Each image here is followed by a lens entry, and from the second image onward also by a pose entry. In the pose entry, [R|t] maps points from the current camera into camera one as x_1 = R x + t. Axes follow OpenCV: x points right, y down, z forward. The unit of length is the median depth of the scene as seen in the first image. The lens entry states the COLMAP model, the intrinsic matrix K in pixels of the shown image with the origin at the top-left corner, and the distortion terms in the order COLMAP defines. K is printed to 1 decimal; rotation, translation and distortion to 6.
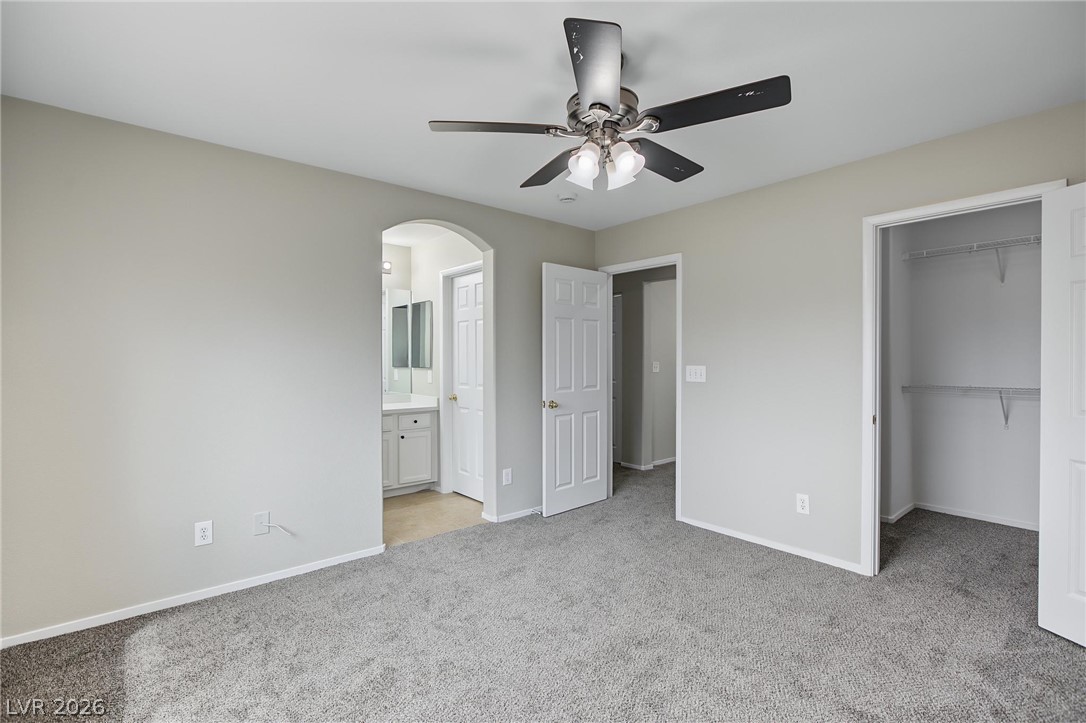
lens RADIAL K [[494.1, 0, 543.0], [0, 494.1, 361.5], [0, 0, 1]] dist [-0.004654, 0.000465]
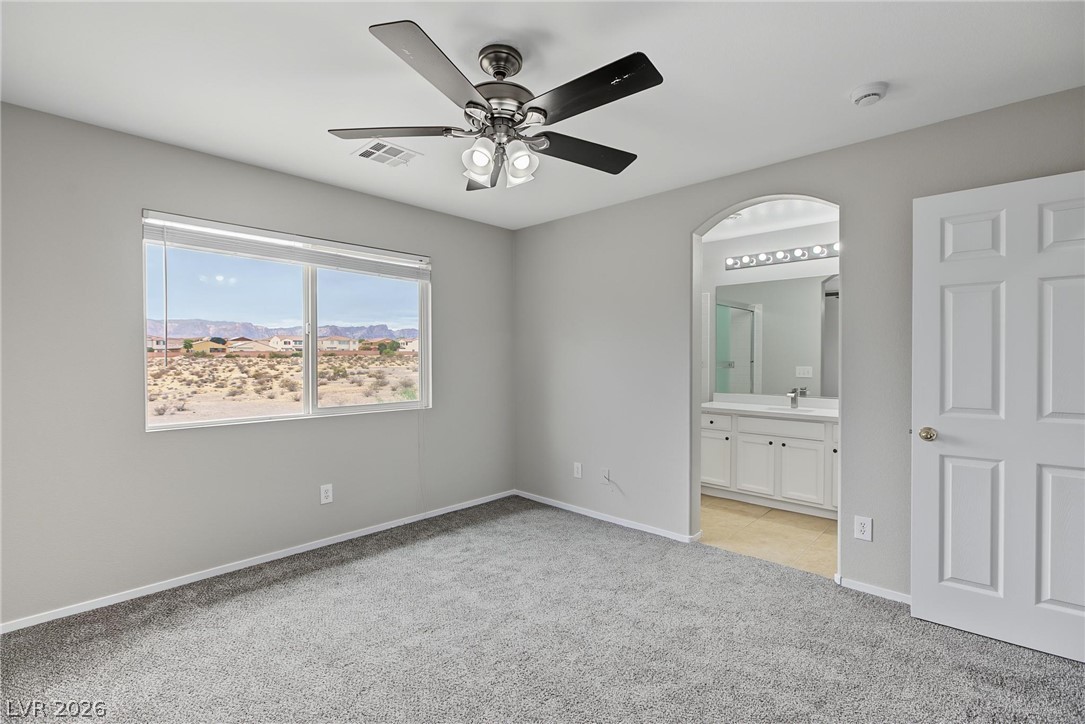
lens RADIAL K [[493.6, 0, 542.5], [0, 493.6, 362.0], [0, 0, 1]] dist [-0.004654, 0.000465]
pose [[0.119147, 0.014255, -0.992774, 0.543615], [-0.001703, 0.999898, 0.014153, -0.007676], [0.992875, 0.000005, 0.119159, 0.464191]]
